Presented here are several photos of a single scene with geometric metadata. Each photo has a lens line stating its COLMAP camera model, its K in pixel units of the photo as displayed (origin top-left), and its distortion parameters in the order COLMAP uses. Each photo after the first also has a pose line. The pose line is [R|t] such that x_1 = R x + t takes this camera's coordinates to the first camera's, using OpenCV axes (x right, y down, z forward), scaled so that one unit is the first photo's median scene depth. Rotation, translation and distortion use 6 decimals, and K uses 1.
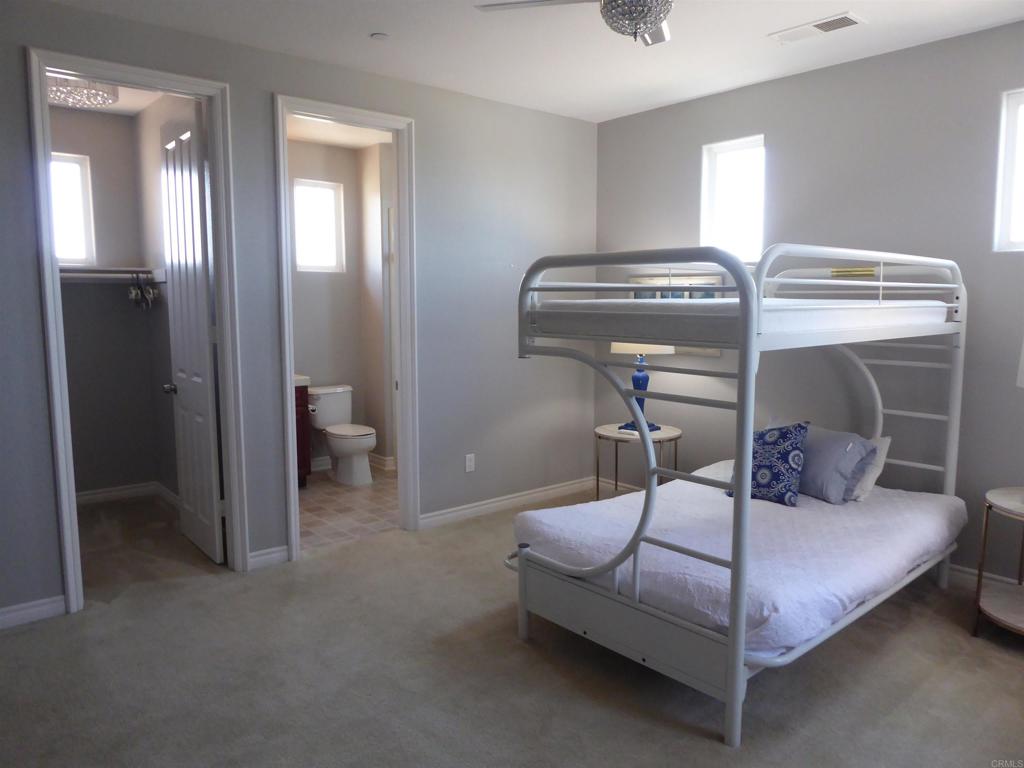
lens RADIAL K [[742.4, 0, 512.0], [0, 742.4, 384.0], [0, 0, 1]] dist [-0.002526, -0.000214]
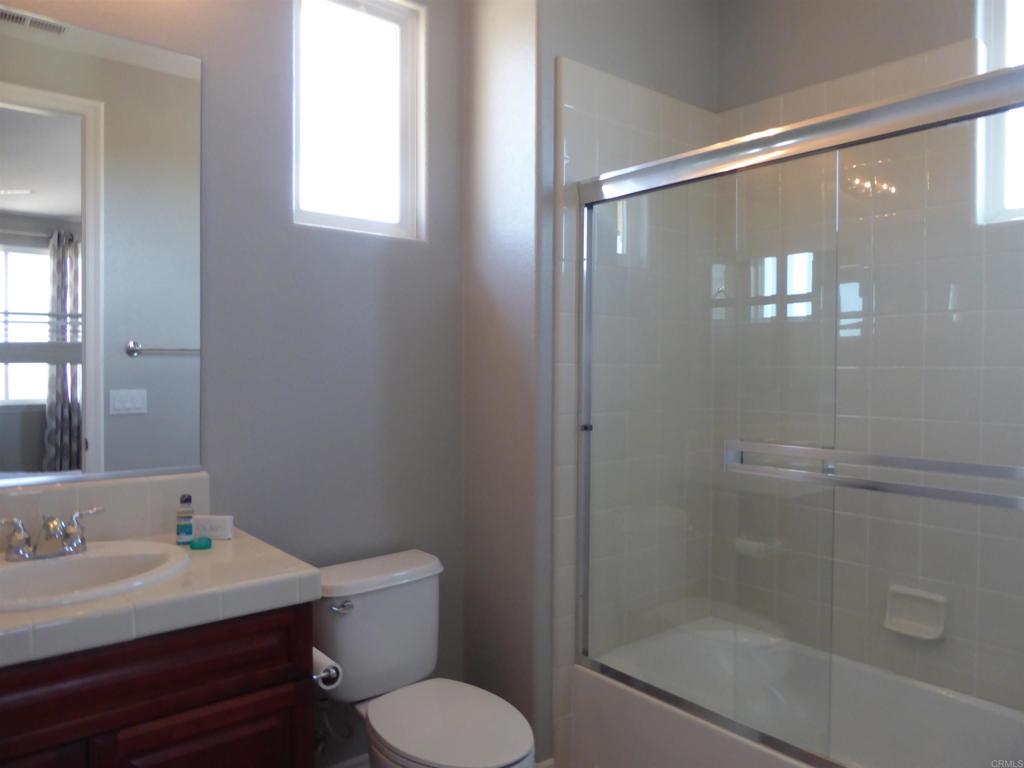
lens RADIAL K [[740.3, 0, 512.0], [0, 740.3, 384.0], [0, 0, 1]] dist [-0.000883, -0.000101]
pose [[0.999978, 0.006376, -0.002005, -0.182587], [-0.006525, 0.996238, -0.086411, -0.050567], [0.001447, 0.086423, 0.996258, 0.651563]]
